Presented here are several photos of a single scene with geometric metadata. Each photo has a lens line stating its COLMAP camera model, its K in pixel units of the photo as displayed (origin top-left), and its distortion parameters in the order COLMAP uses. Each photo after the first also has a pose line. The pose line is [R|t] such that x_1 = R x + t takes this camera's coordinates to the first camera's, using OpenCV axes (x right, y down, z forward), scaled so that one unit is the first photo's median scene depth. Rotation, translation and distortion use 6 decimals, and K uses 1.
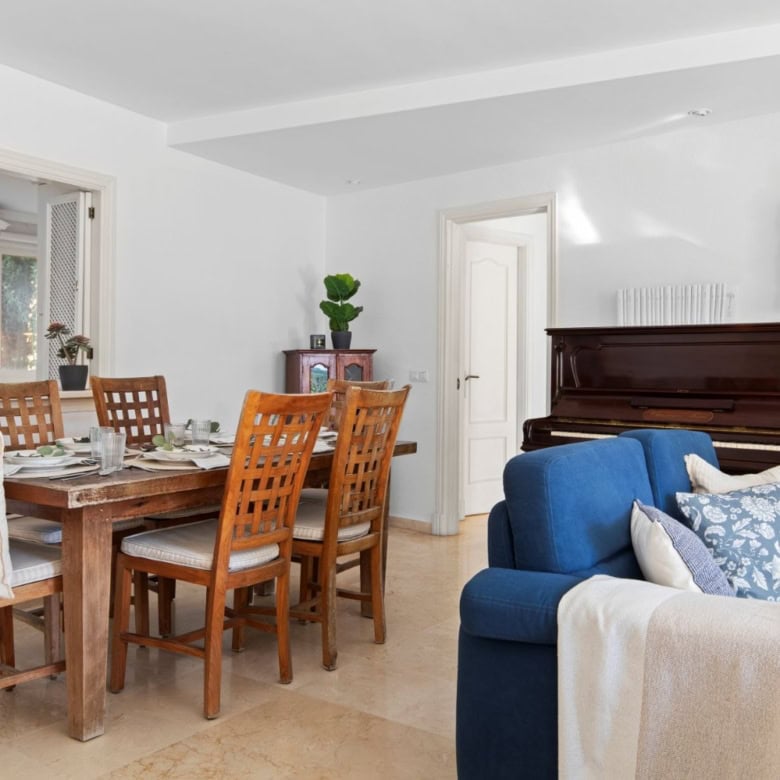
lens RADIAL K [[841.5, 0, 389.9], [0, 841.5, 391.6], [0, 0, 1]] dist [-0.011497, 0.000000]
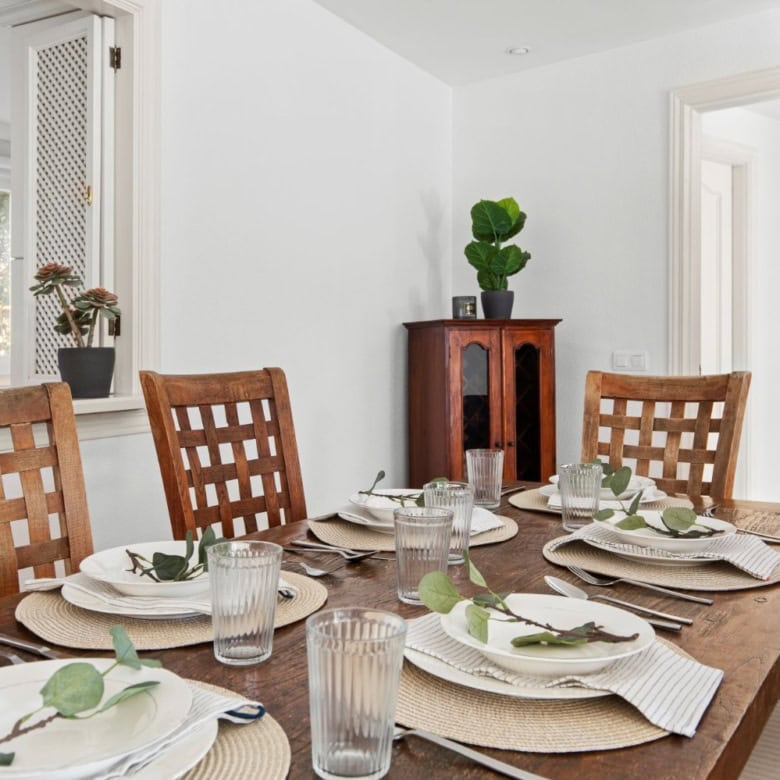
lens RADIAL K [[903.8, 0, 389.5], [0, 903.8, 381.1], [0, 0, 1]] dist [-0.016398, 0.000000]
pose [[0.999949, -0.008901, 0.004732, -0.194088], [0.008875, 0.999946, 0.005447, -0.012431], [-0.004781, -0.005405, 0.999974, 0.448975]]
